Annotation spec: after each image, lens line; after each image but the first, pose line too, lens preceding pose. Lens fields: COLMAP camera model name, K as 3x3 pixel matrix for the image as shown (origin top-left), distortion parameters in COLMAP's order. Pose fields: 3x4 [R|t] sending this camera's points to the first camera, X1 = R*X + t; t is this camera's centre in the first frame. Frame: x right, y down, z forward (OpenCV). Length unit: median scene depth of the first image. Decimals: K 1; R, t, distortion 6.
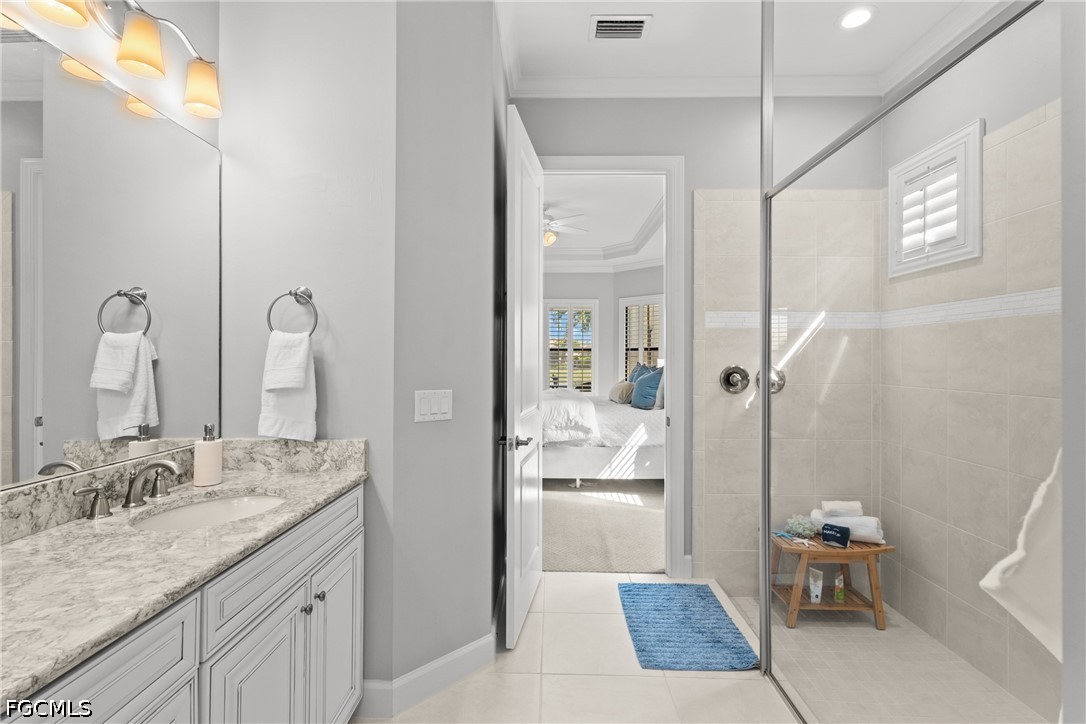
lens RADIAL K [[500.8, 0, 546.8], [0, 500.8, 356.6], [0, 0, 1]] dist [0.010537, -0.001685]
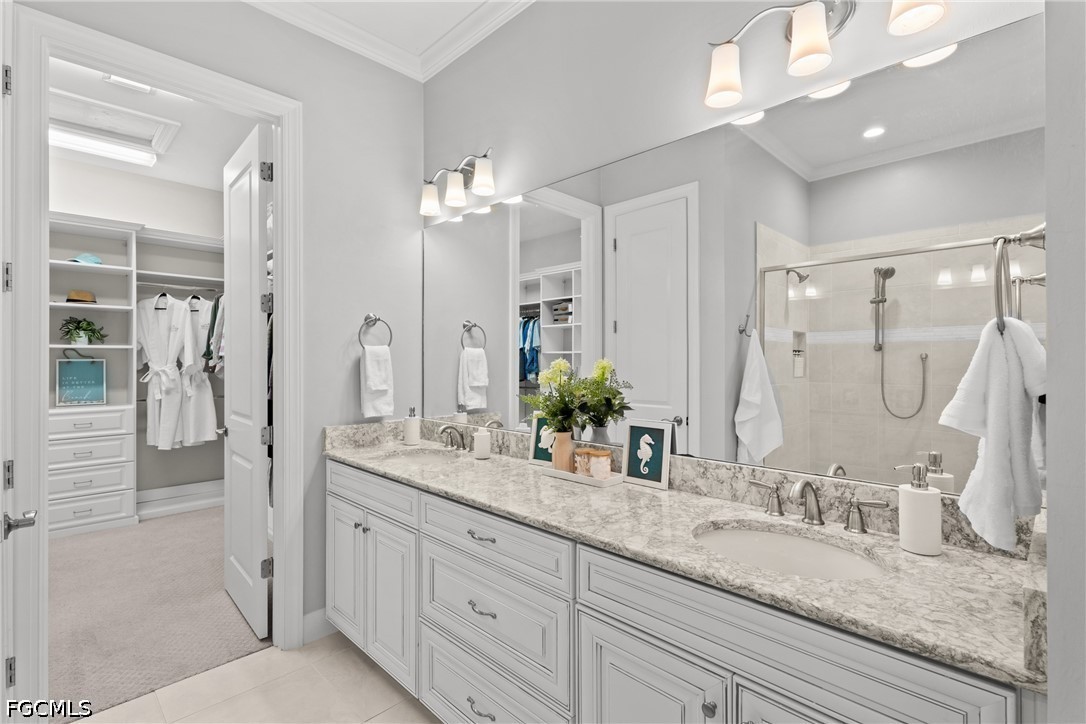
lens RADIAL K [[500.8, 0, 545.3], [0, 500.8, 360.1], [0, 0, 1]] dist [0.010537, -0.001685]
pose [[-0.692240, -0.002865, -0.721661, 0.183673], [0.002428, 0.999977, -0.006300, -0.006644], [0.721663, -0.006114, -0.692218, 1.070829]]
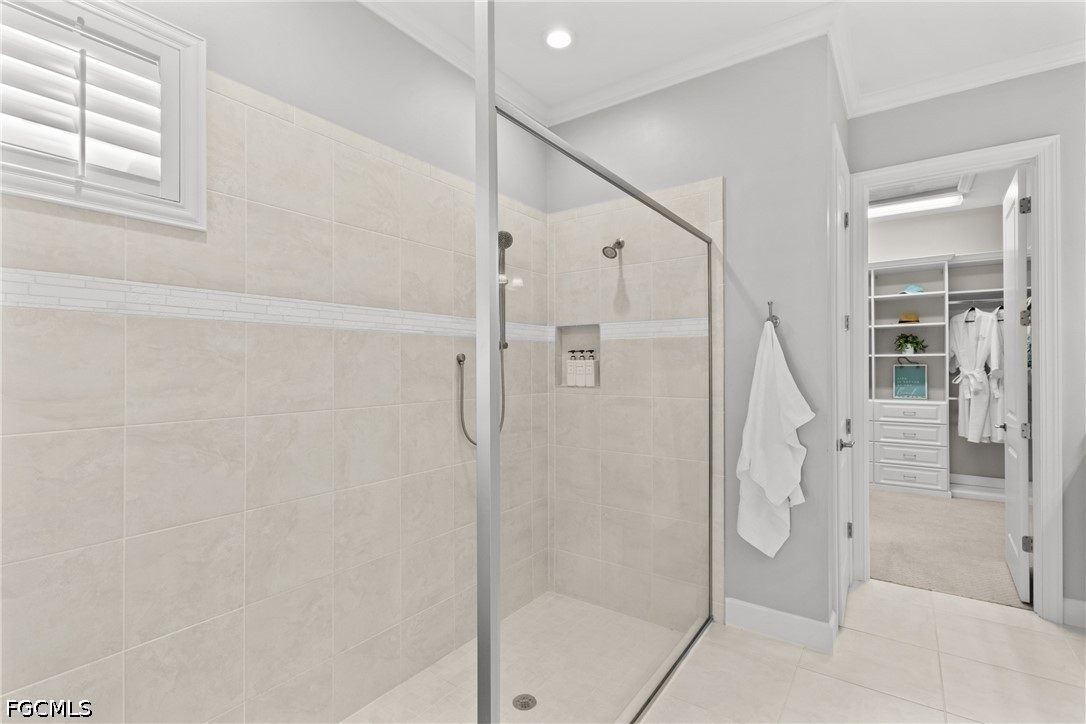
lens RADIAL K [[500.8, 0, 538.3], [0, 500.8, 363.6], [0, 0, 1]] dist [0.010537, -0.001685]
pose [[-0.817274, 0.000424, 0.576249, 0.071515], [-0.003779, 0.999974, -0.006097, -0.009212], [-0.576237, -0.007161, -0.817252, 1.755532]]
